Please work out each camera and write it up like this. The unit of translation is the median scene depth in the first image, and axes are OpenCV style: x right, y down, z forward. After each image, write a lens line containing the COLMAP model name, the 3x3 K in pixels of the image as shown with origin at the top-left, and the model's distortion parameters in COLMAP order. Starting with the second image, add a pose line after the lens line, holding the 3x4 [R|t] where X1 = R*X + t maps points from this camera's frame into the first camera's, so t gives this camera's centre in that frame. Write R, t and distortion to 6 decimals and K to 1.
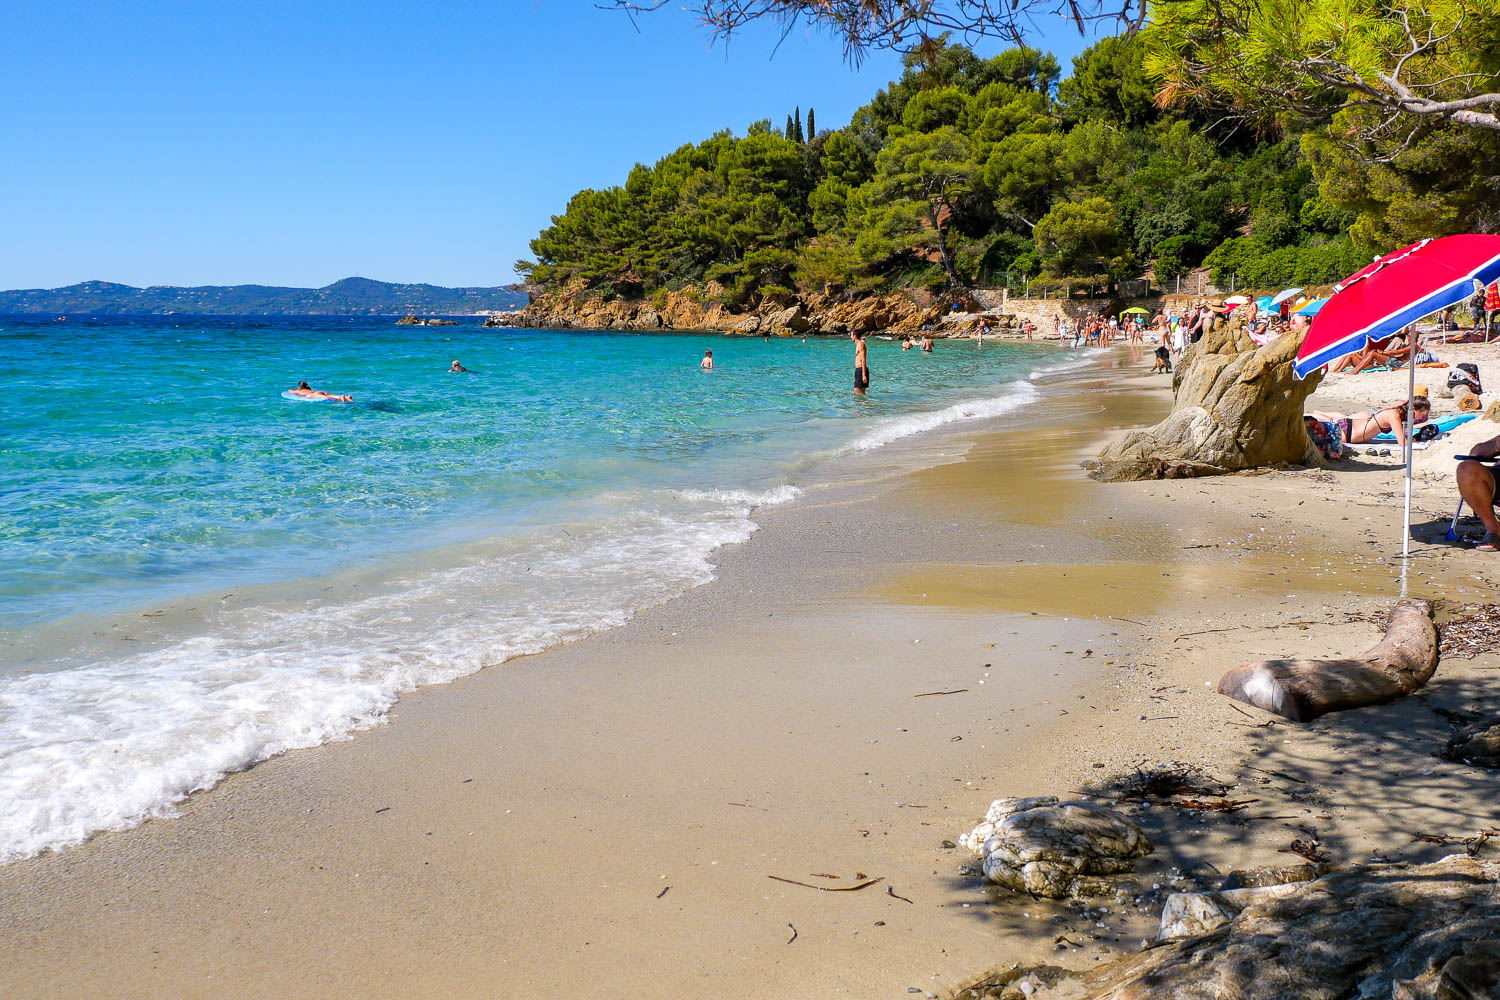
lens RADIAL K [[1308.1, 0, 750.0], [0, 1308.1, 495.3], [0, 0, 1]] dist [0.001214, -0.004965]
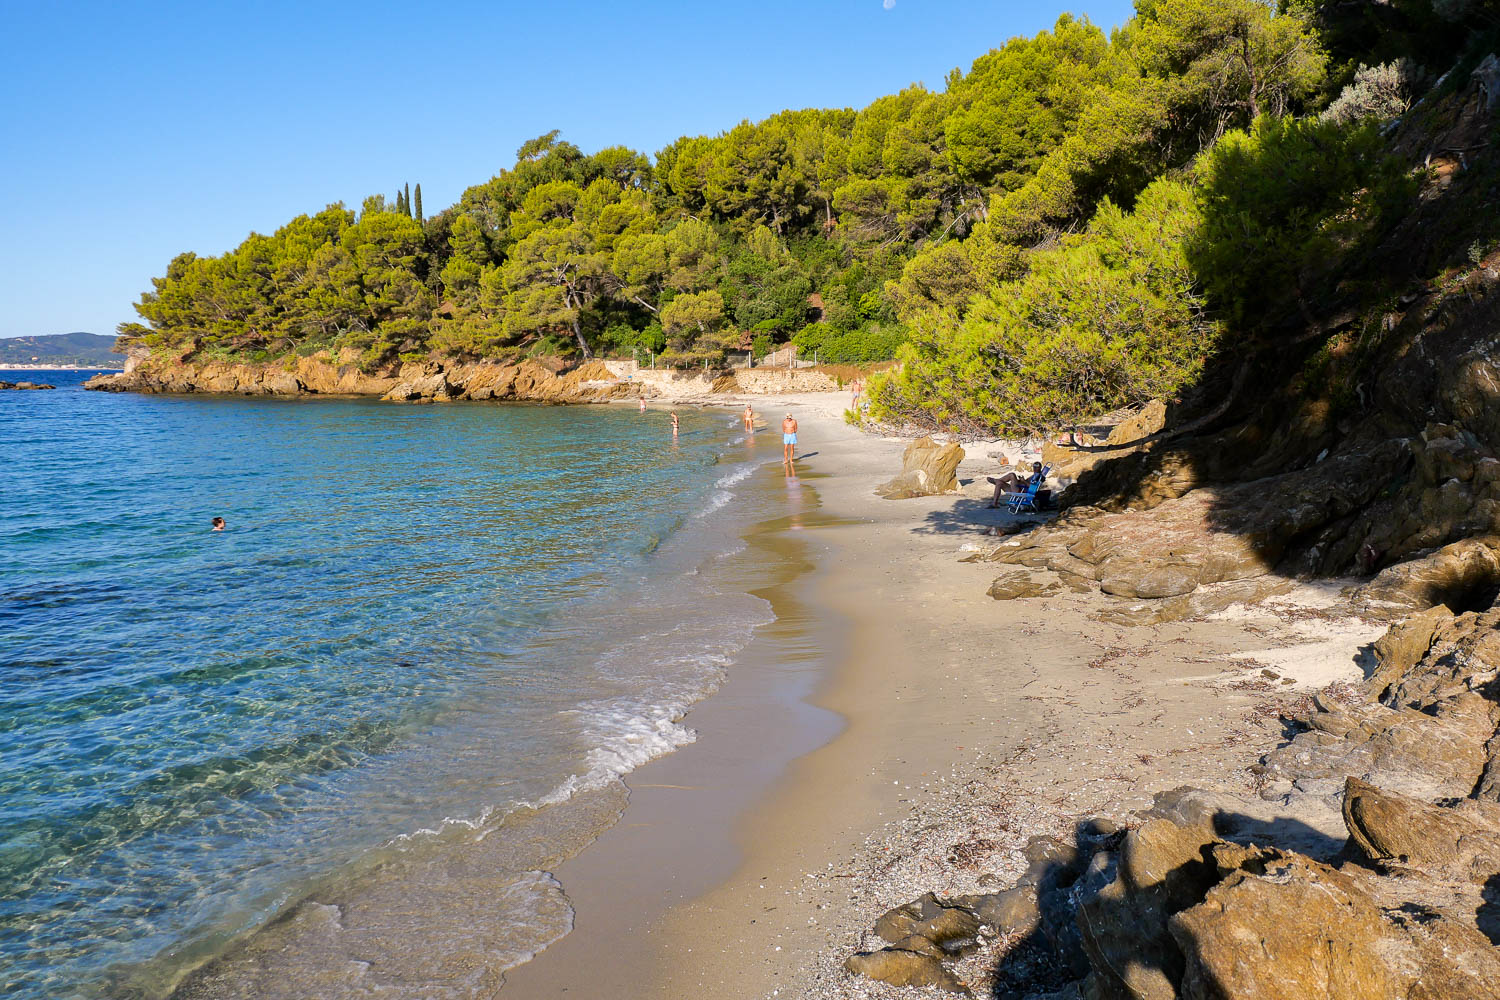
lens RADIAL K [[1275.9, 0, 753.8], [0, 1275.9, 500.4], [0, 0, 1]] dist [-0.003653, -0.006624]
pose [[0.945158, -0.036277, 0.324593, -0.060409], [0.046873, 0.998591, -0.024882, 0.003101], [-0.323233, 0.038732, 0.945526, -0.097303]]
